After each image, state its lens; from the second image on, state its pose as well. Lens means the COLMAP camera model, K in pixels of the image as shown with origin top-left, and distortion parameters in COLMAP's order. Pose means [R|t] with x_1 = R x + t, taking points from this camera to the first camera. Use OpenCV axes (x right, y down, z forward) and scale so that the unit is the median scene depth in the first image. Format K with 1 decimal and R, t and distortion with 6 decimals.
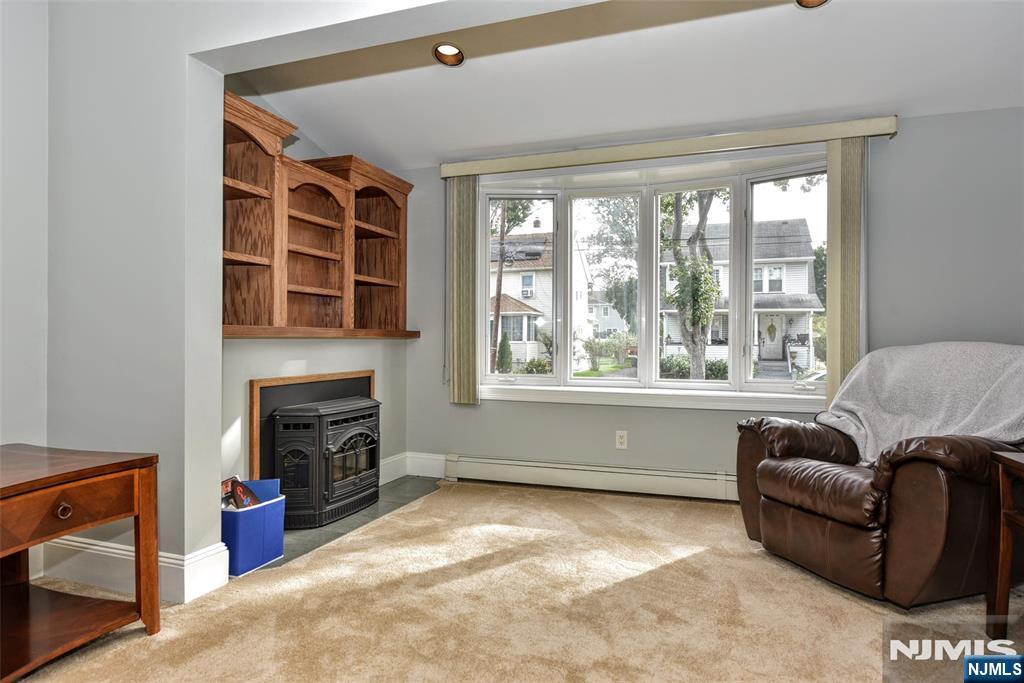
lens RADIAL K [[592.8, 0, 512.8], [0, 592.8, 344.1], [0, 0, 1]] dist [-0.005600, -0.001192]
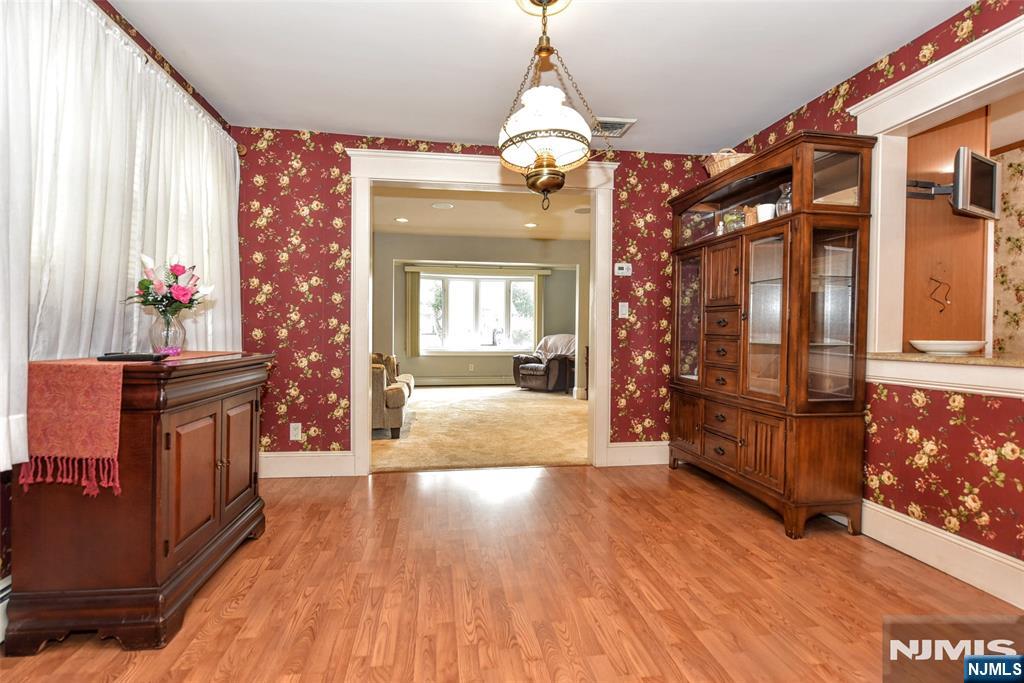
lens RADIAL K [[543.0, 0, 513.2], [0, 543.0, 335.6], [0, 0, 1]] dist [0.001341, 0.000119]
pose [[0.883857, -0.004333, 0.467738, -1.050629], [0.002809, 0.999988, 0.003955, -0.005563], [-0.467749, -0.002182, 0.883858, -1.733102]]
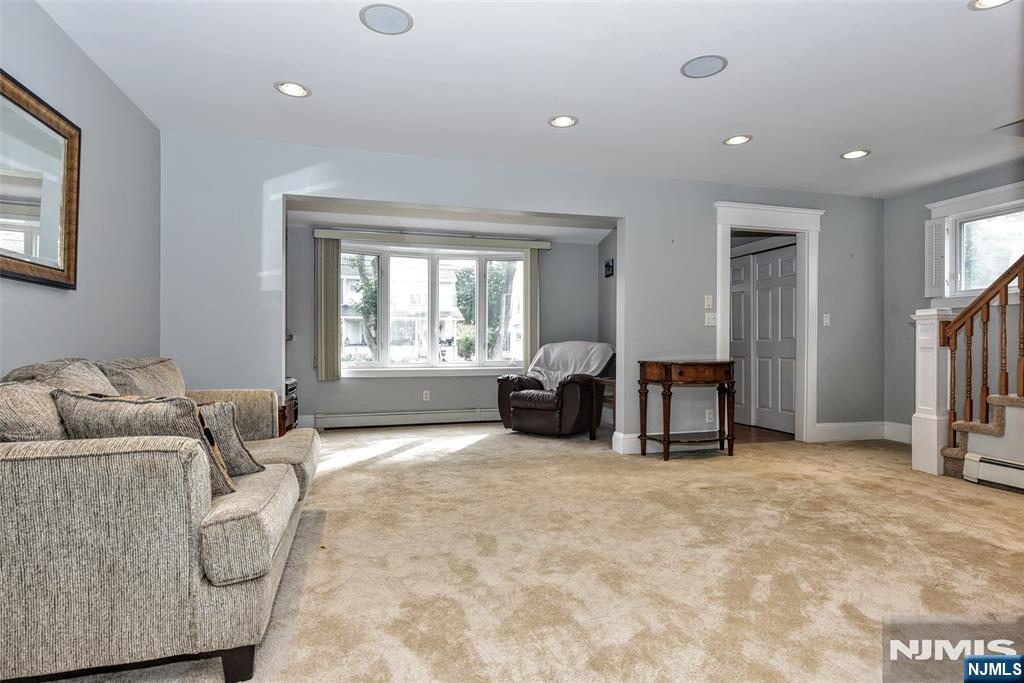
lens RADIAL K [[553.8, 0, 514.8], [0, 553.8, 347.0], [0, 0, 1]] dist [-0.000239, 0.000194]
pose [[0.820060, -0.008455, 0.572216, -0.672078], [0.007527, 0.999964, 0.003987, 0.009804], [-0.572229, 0.001037, 0.820094, -0.651893]]
